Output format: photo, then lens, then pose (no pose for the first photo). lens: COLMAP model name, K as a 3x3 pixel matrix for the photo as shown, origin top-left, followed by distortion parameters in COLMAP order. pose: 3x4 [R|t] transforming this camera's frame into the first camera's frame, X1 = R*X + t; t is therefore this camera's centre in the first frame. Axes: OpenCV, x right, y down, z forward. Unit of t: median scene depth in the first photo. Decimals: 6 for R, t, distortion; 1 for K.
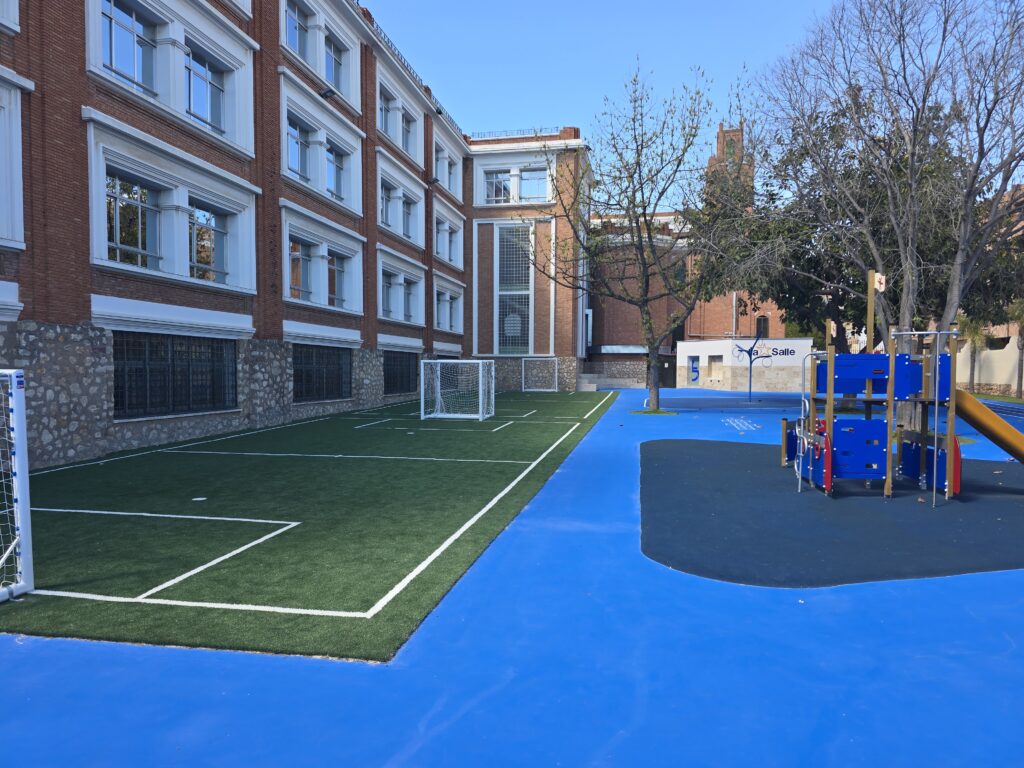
lens RADIAL K [[675.3, 0, 518.0], [0, 675.3, 402.4], [0, 0, 1]] dist [0.066460, -0.054251]
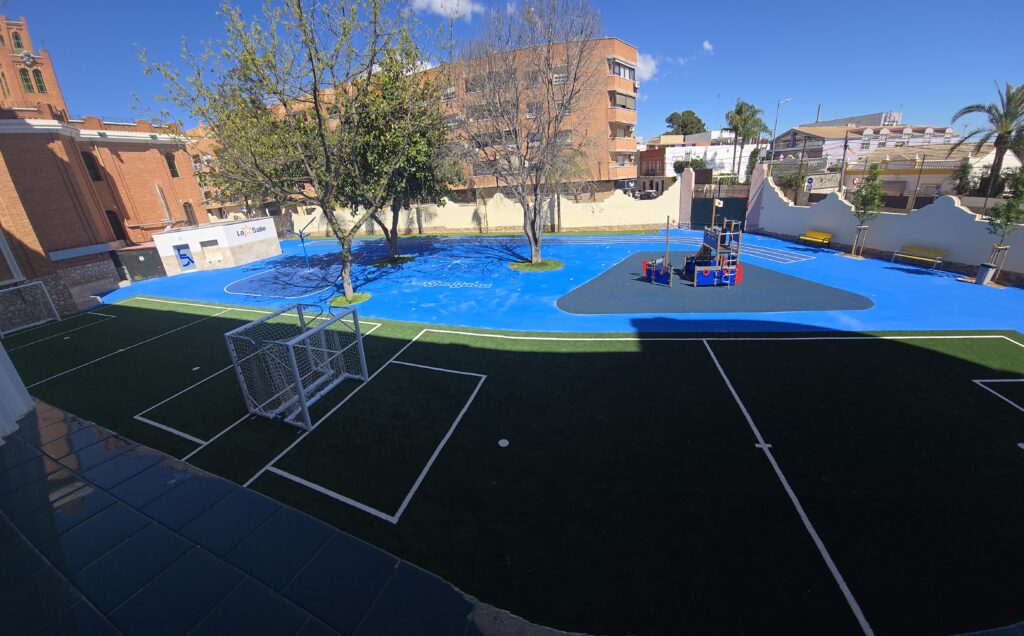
lens RADIAL K [[364.1, 0, 463.8], [0, 364.1, 308.3], [0, 0, 1]] dist [-0.029473, 0.000752]
pose [[0.143890, -0.349120, 0.925965, -0.258857], [0.141965, 0.933306, 0.329828, -0.098563], [-0.979358, 0.083996, 0.183856, 0.438970]]
